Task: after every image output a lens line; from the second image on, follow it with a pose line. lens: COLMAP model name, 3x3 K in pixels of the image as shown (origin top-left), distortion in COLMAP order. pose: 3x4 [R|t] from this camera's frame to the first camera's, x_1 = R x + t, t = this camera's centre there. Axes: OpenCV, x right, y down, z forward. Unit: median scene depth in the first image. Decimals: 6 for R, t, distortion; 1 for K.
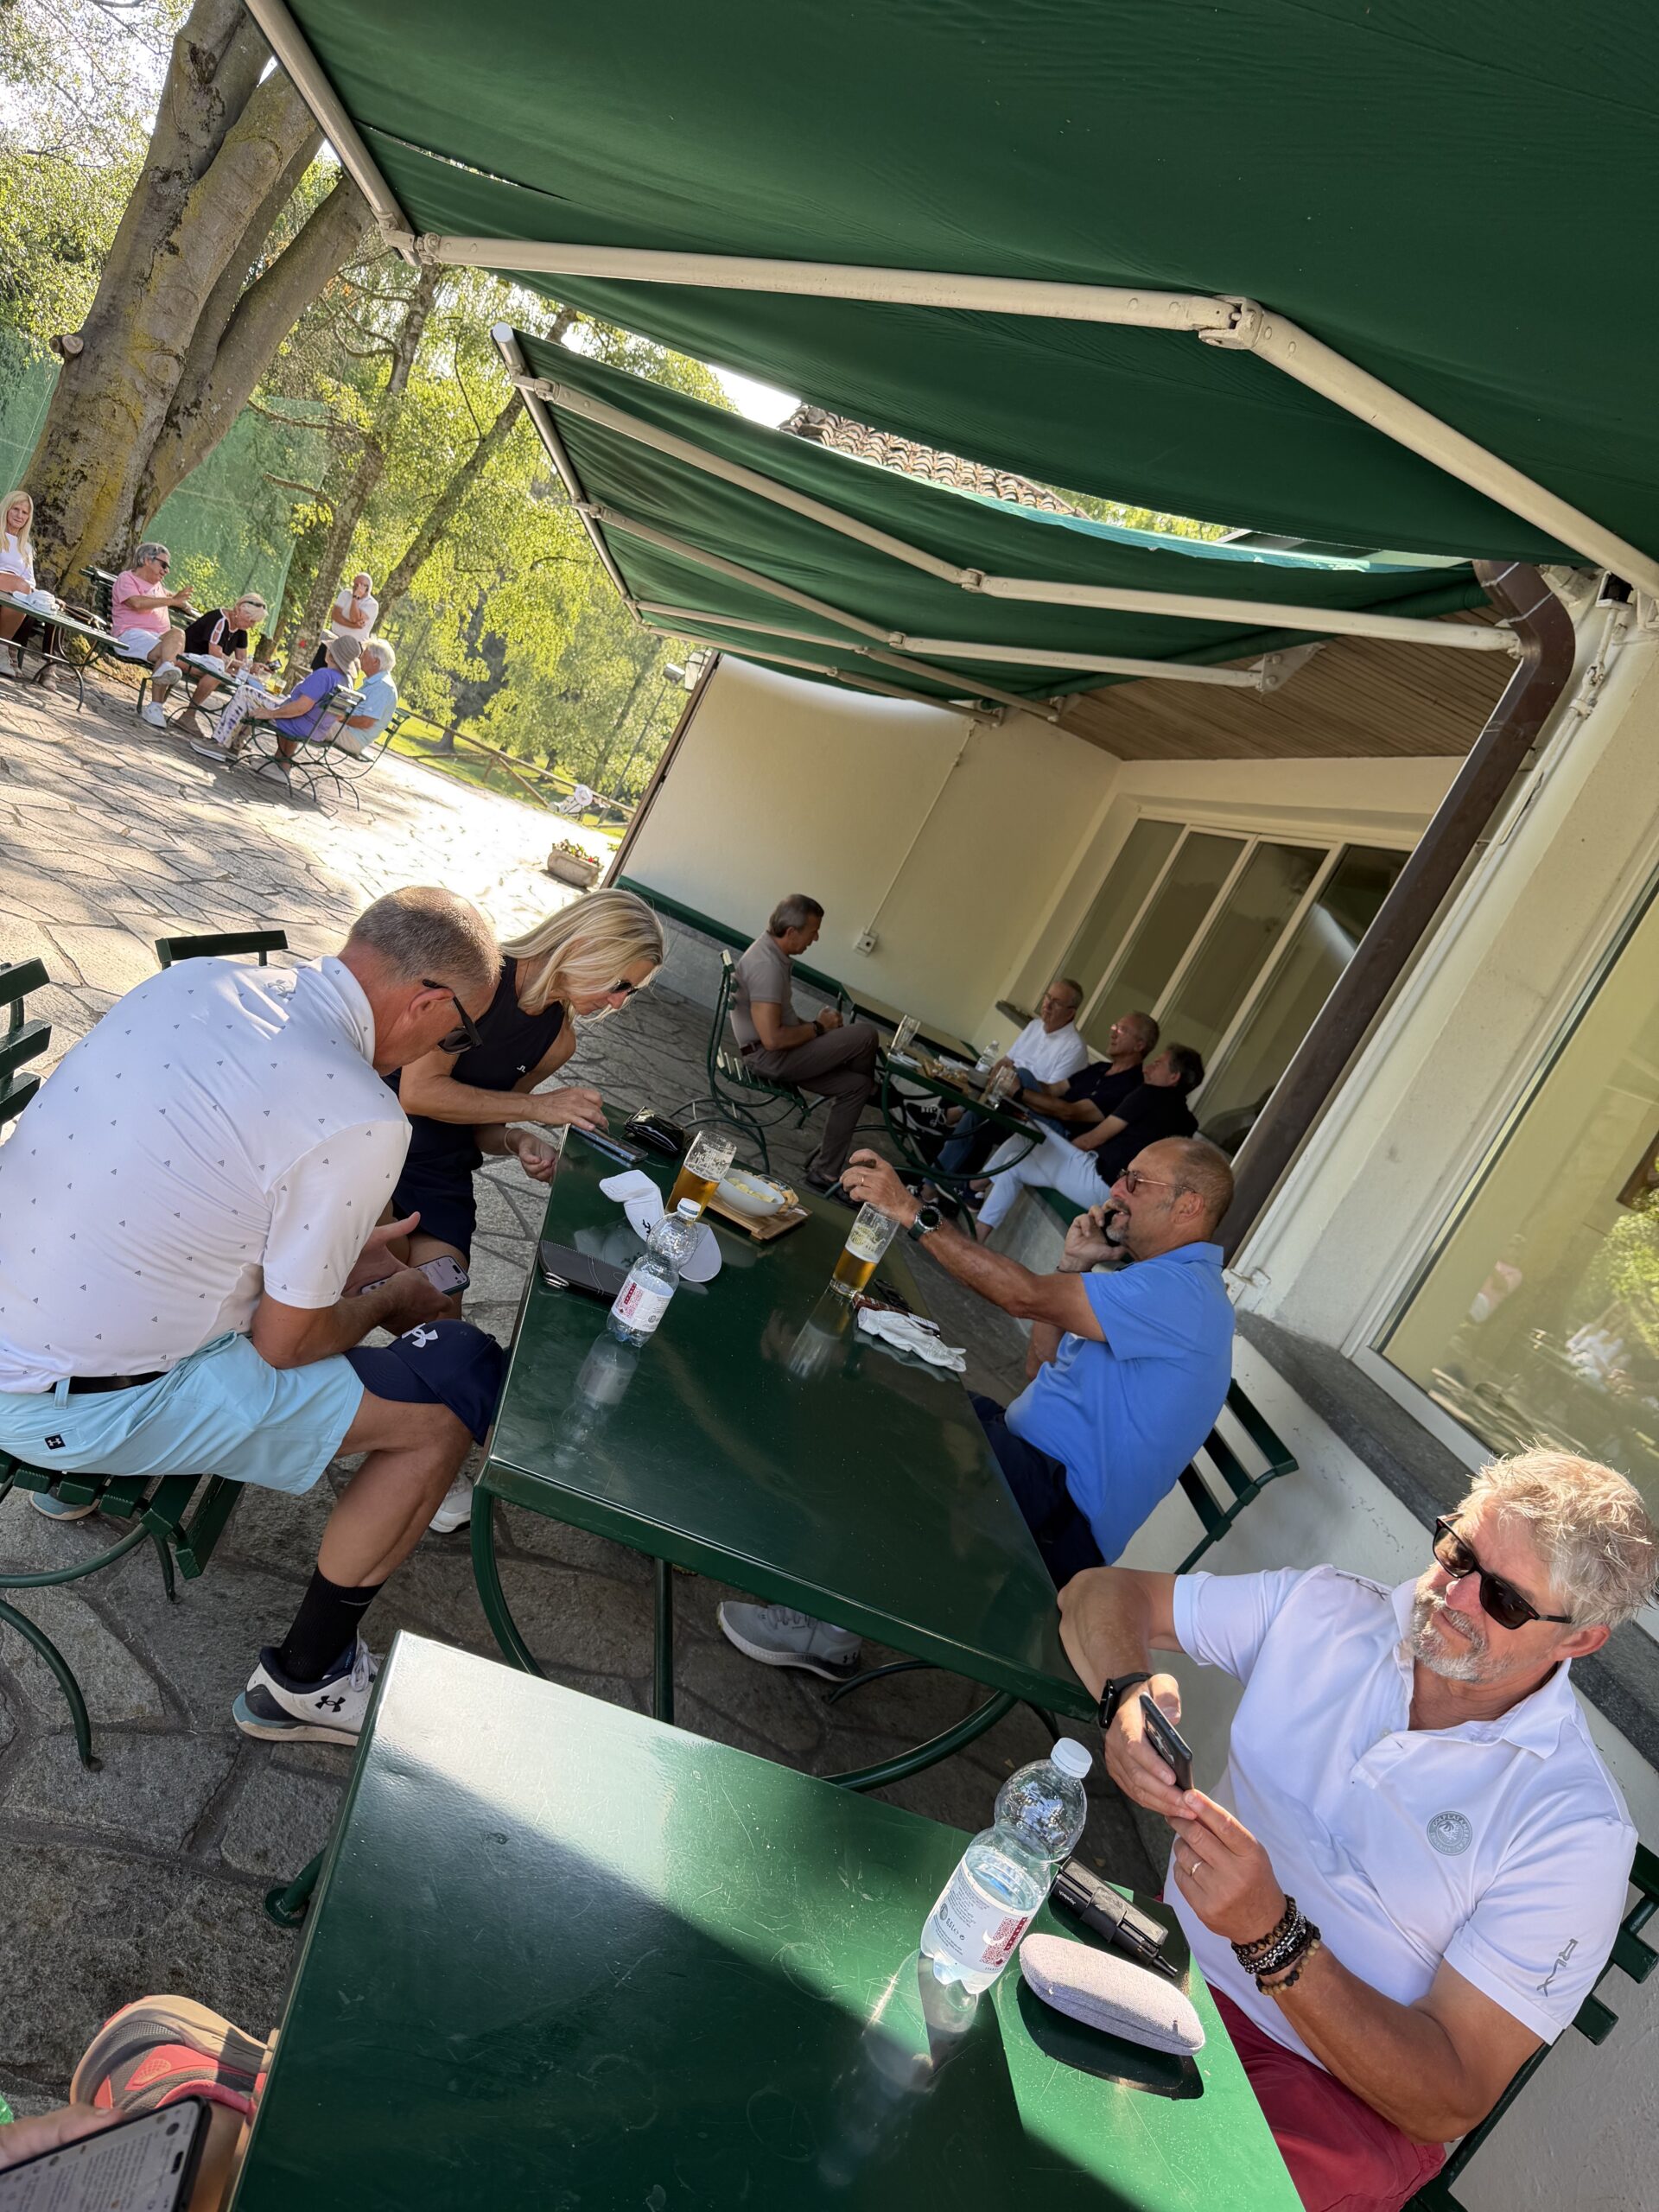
lens RADIAL K [[1545.2, 0, 831.2], [0, 1545.2, 1106.0], [0, 0, 1]] dist [0.072904, -0.078433]
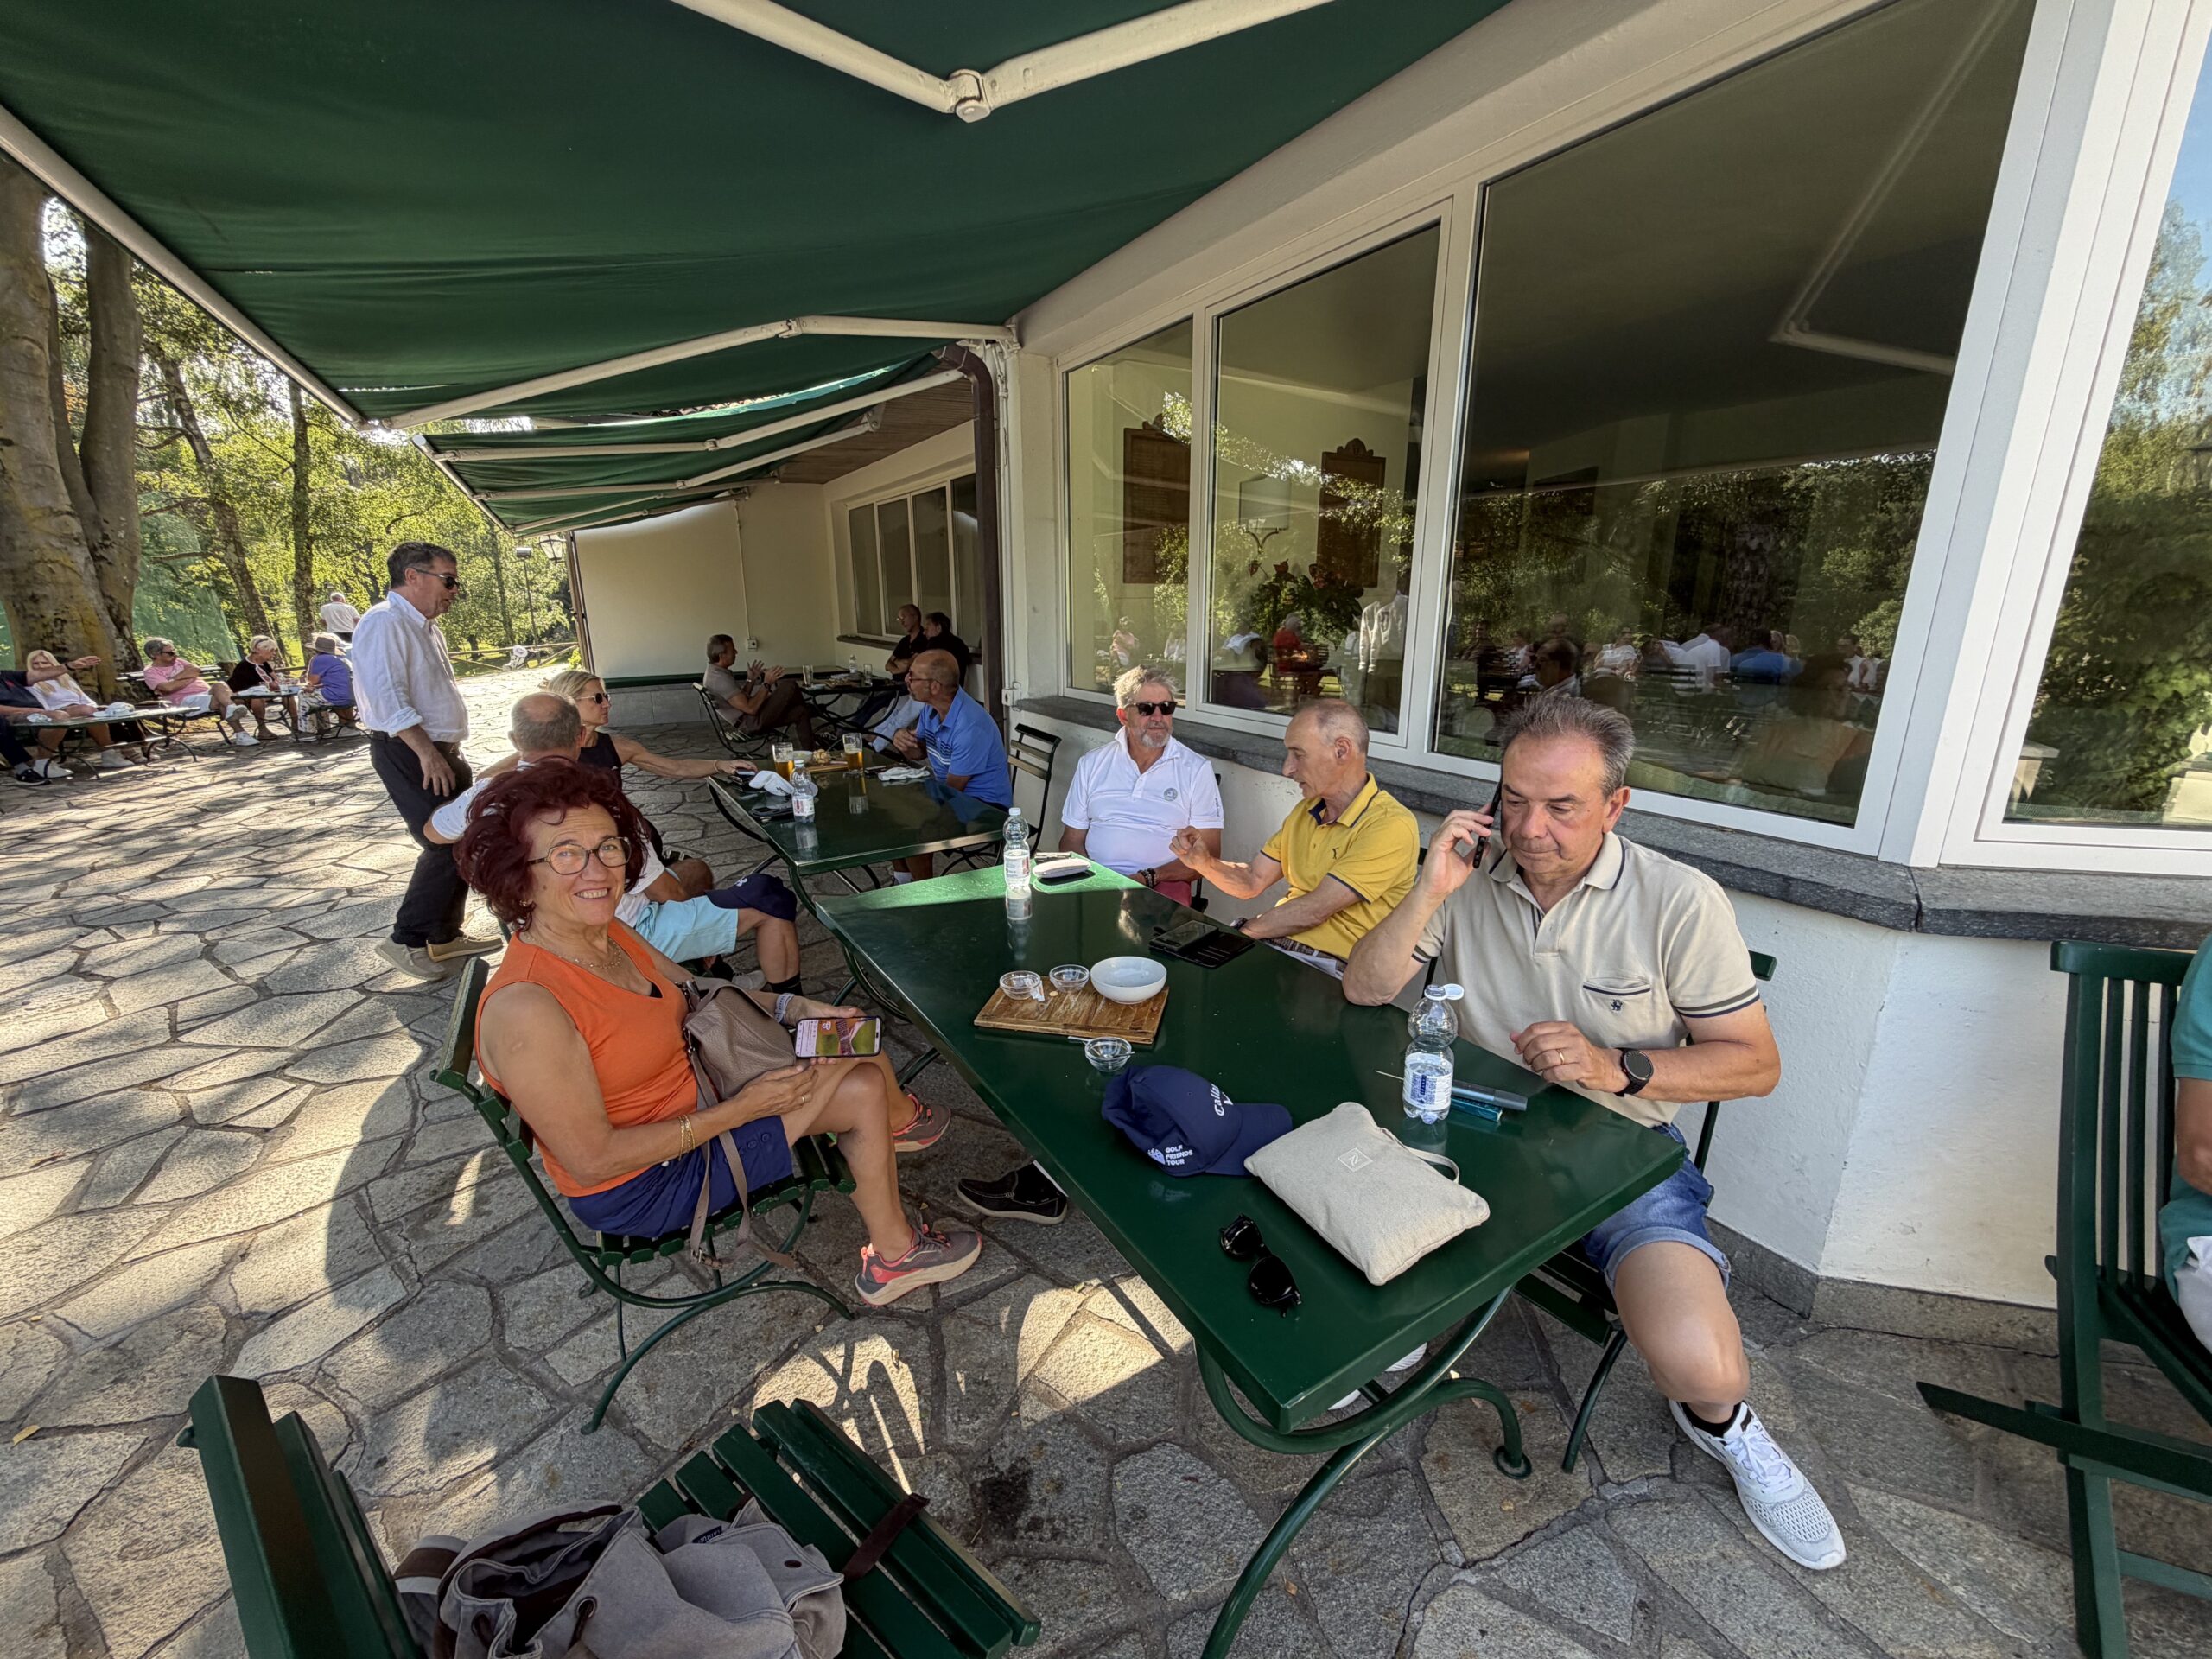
lens RADIAL K [[883.9, 0, 1114.5], [0, 883.9, 828.5], [0, 0, 1]] dist [0.001158, -0.000630]
pose [[0.799905, -0.540532, 0.260725, -0.025969], [0.480574, 0.837157, 0.261182, 0.006030], [-0.359445, -0.083623, 0.929412, -0.116025]]
